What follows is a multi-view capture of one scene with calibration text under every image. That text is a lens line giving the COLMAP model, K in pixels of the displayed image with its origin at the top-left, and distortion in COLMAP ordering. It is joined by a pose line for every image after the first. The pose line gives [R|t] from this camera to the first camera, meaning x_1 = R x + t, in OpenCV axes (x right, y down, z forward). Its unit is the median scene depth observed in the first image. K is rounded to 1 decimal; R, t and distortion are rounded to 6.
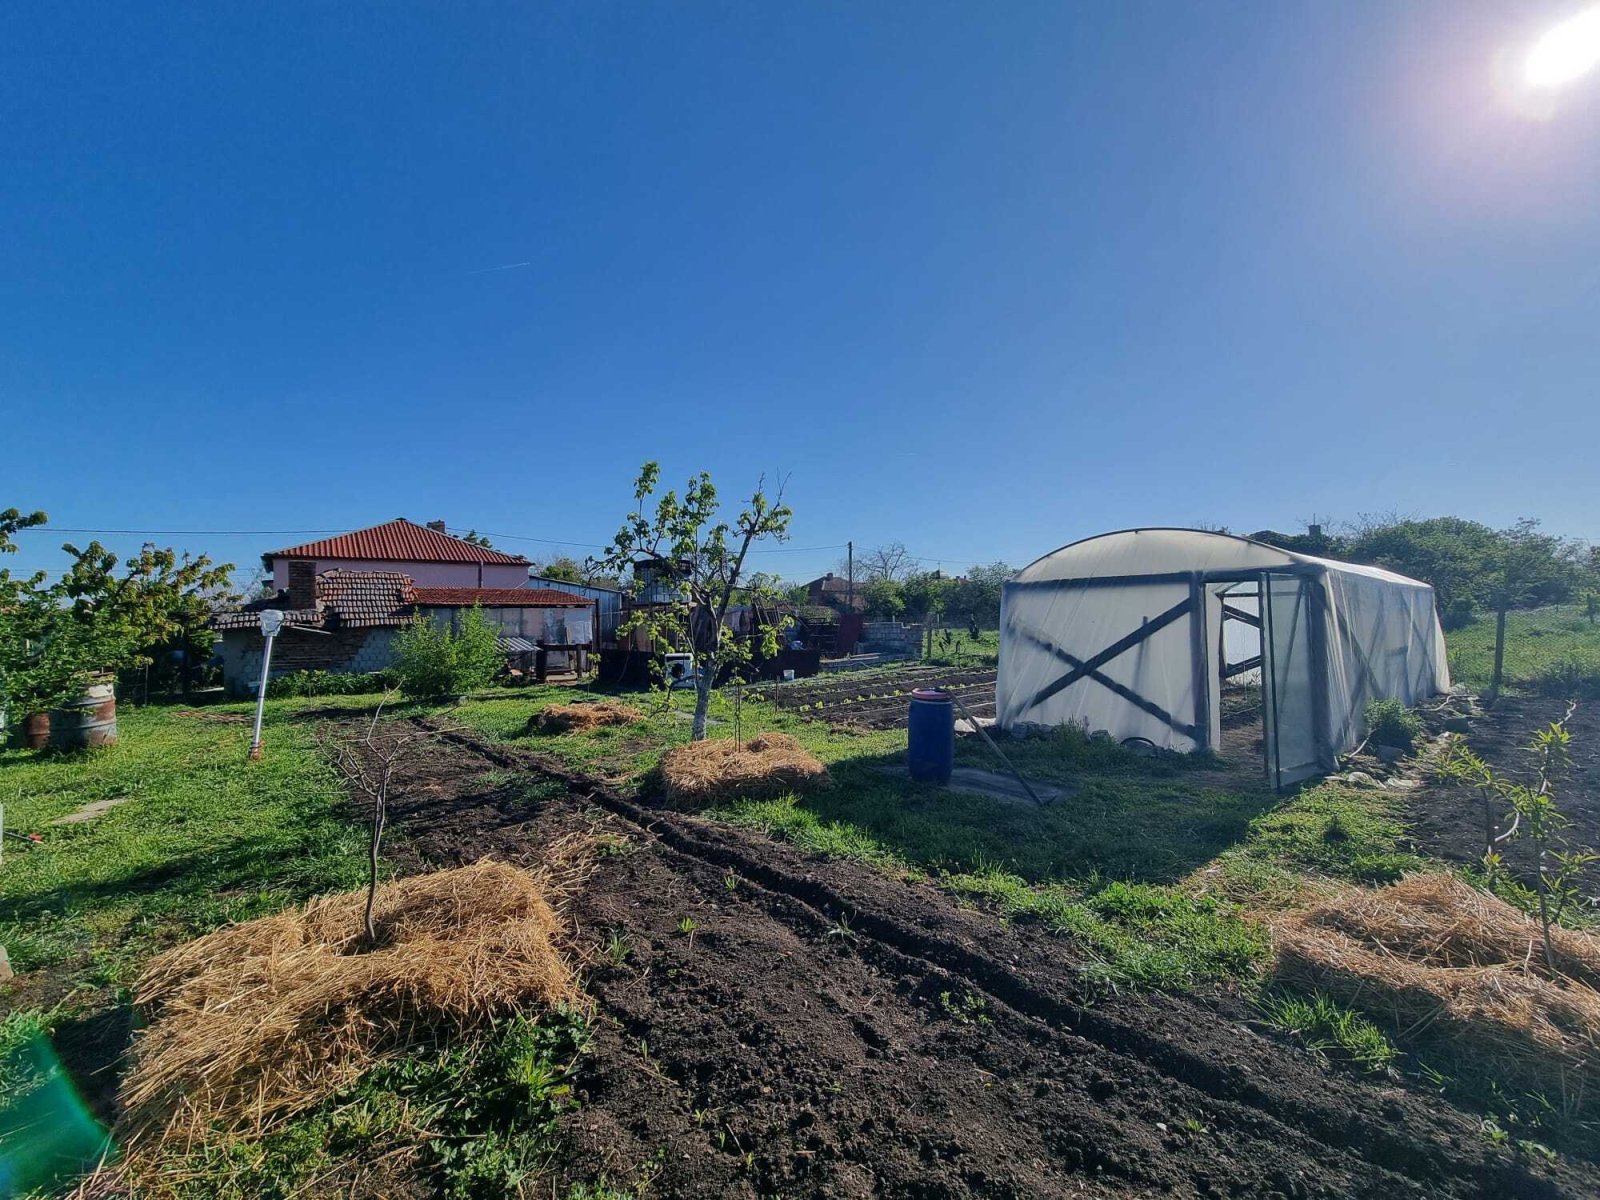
lens RADIAL K [[646.3, 0, 799.0], [0, 646.3, 600.3], [0, 0, 1]] dist [-0.001094, -0.000090]
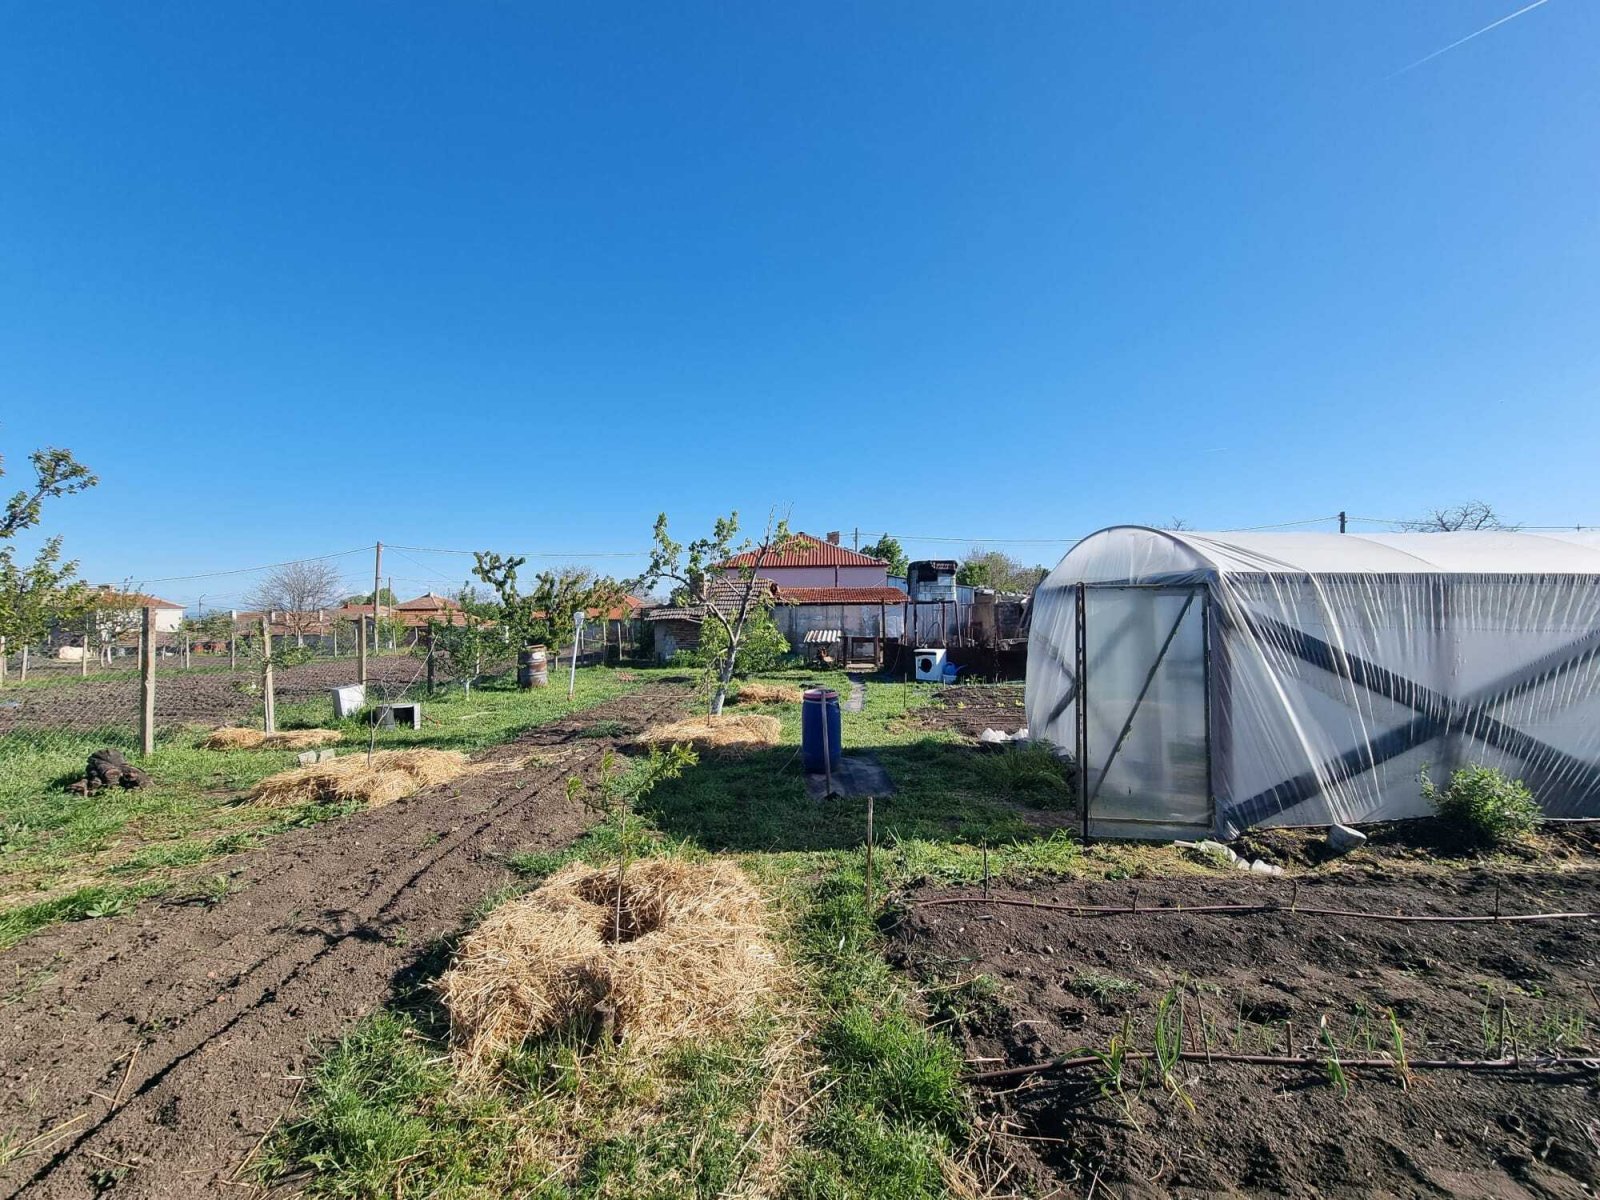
lens RADIAL K [[646.3, 0, 795.2], [0, 646.3, 598.8], [0, 0, 1]] dist [-0.001094, -0.000090]
pose [[0.771227, -0.003975, -0.636548, 0.569892], [0.011540, 0.999903, 0.007737, -0.021472], [0.636456, -0.013313, 0.771198, 0.057896]]
